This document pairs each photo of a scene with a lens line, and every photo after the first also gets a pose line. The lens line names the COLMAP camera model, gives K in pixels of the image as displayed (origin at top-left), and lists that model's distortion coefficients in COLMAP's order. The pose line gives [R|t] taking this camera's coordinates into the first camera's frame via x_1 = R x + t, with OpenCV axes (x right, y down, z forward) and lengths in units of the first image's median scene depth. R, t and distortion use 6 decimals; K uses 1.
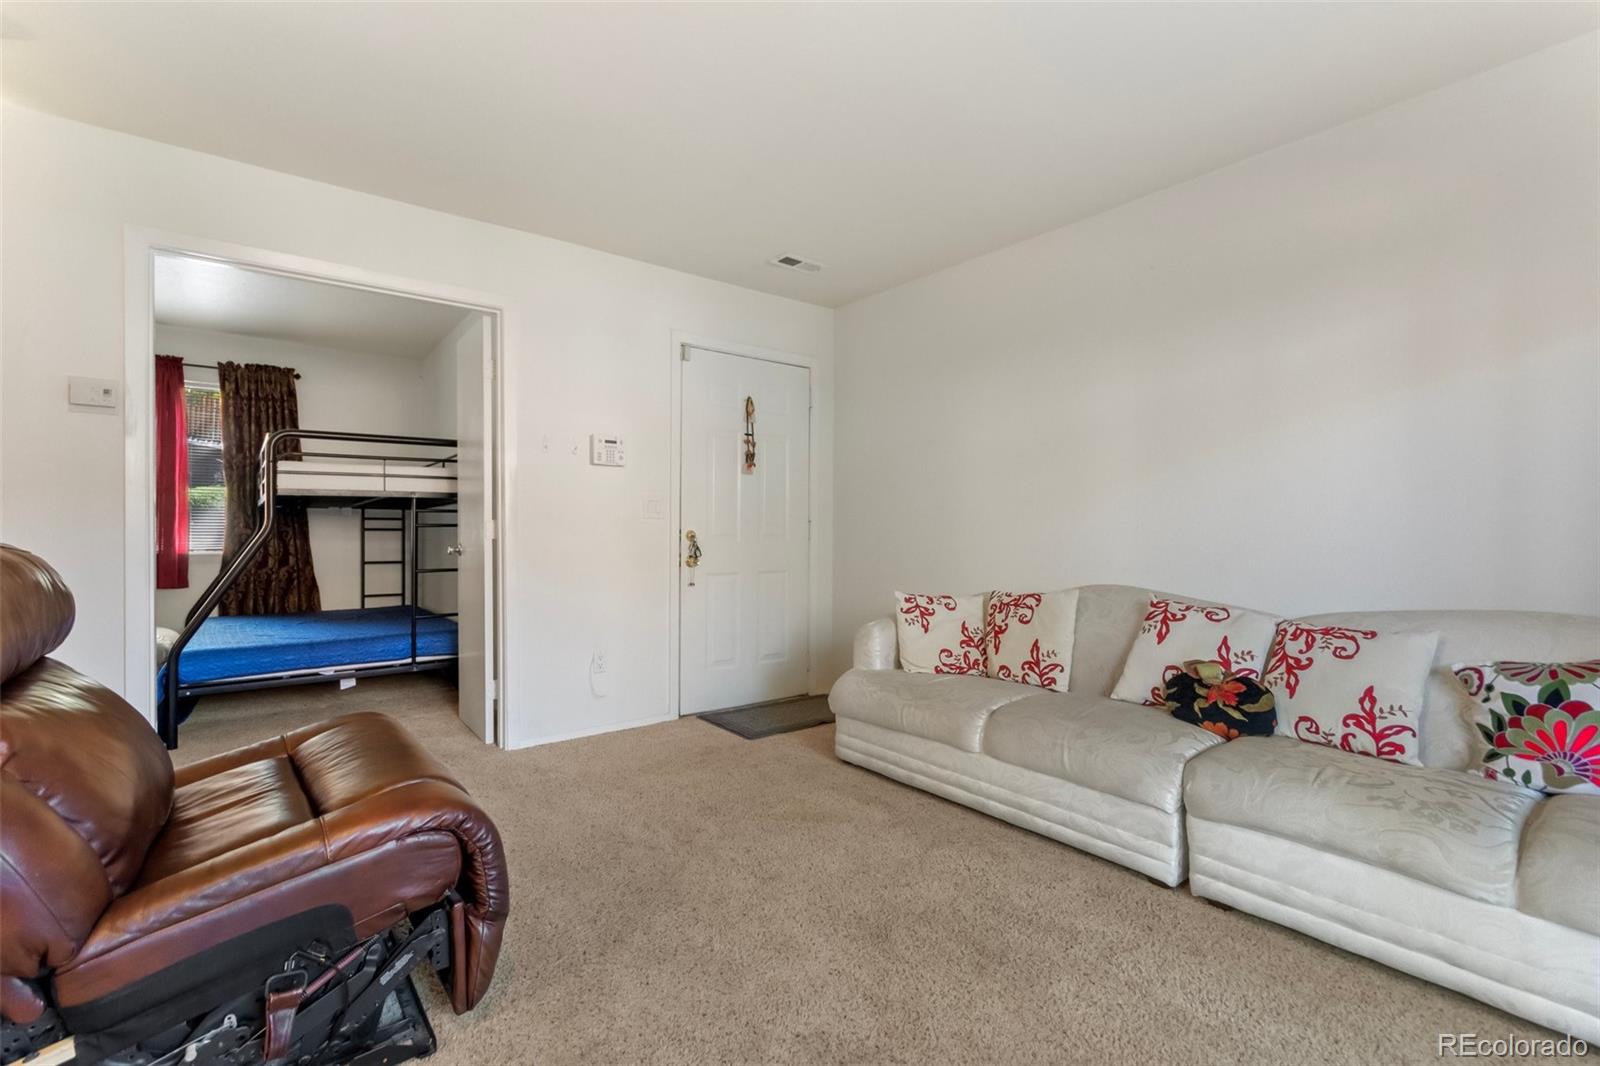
lens RADIAL K [[715.0, 0, 784.0], [0, 715.0, 523.9], [0, 0, 1]] dist [0.004988, -0.001051]
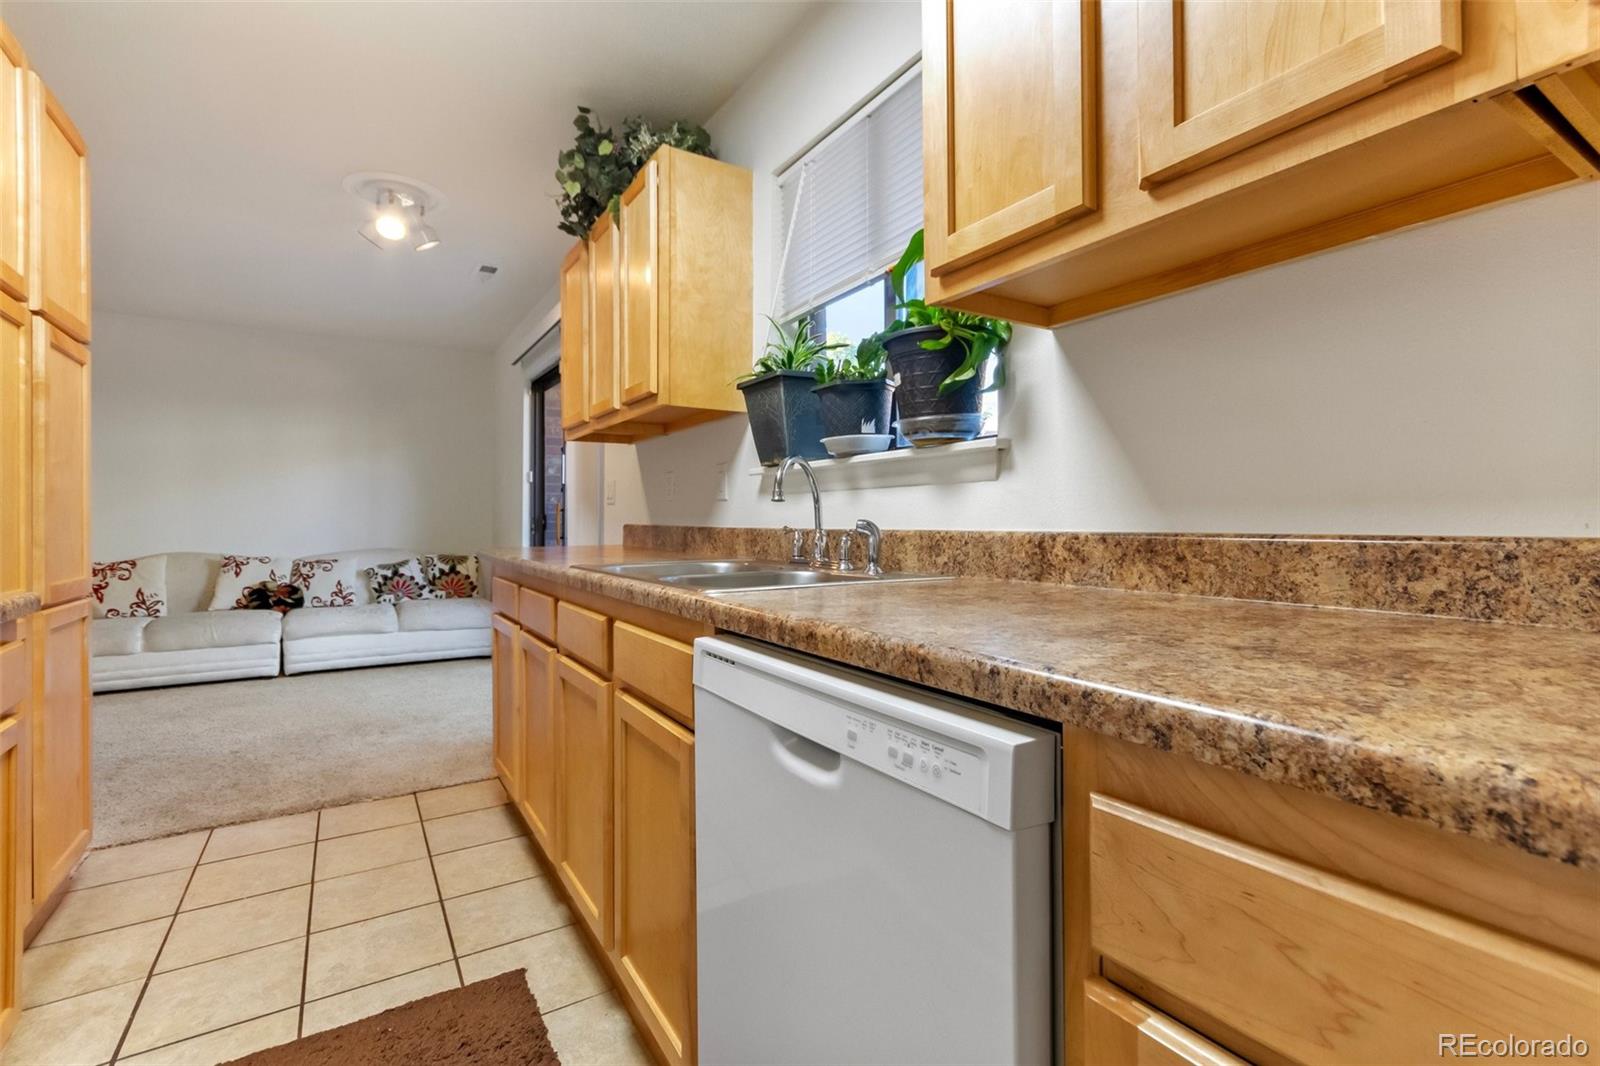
lens RADIAL K [[720.8, 0, 785.8], [0, 720.8, 516.7], [0, 0, 1]] dist [0.003533, 0.000564]
pose [[0.104731, 0.001399, 0.994500, -1.020580], [-0.004686, 0.999989, -0.000913, -0.001093], [-0.994490, -0.004565, 0.104737, -0.547675]]
